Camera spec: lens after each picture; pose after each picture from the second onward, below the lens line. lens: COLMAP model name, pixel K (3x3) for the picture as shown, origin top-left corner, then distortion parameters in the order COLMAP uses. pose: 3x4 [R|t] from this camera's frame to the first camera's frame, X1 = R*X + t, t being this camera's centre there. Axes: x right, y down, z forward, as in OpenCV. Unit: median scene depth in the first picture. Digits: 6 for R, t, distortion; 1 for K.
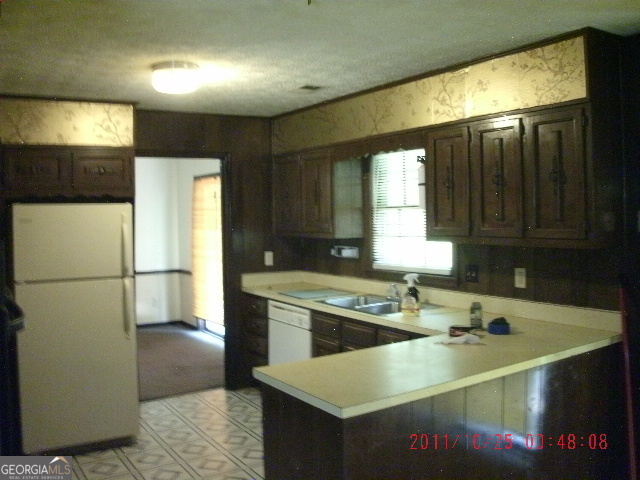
lens RADIAL K [[599.6, 0, 318.8], [0, 599.6, 217.4], [0, 0, 1]] dist [-0.218274, 0.152539]
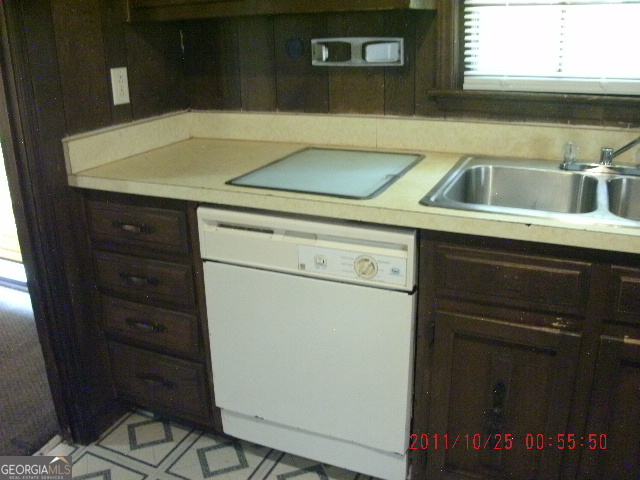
lens RADIAL K [[599.6, 0, 318.8], [0, 599.6, 217.4], [0, 0, 1]] dist [-0.218274, 0.152539]
pose [[0.845180, -0.180747, 0.502992, -0.201609], [0.023794, 0.952875, 0.302428, 0.046953], [-0.533952, -0.243638, 0.809652, 0.720154]]
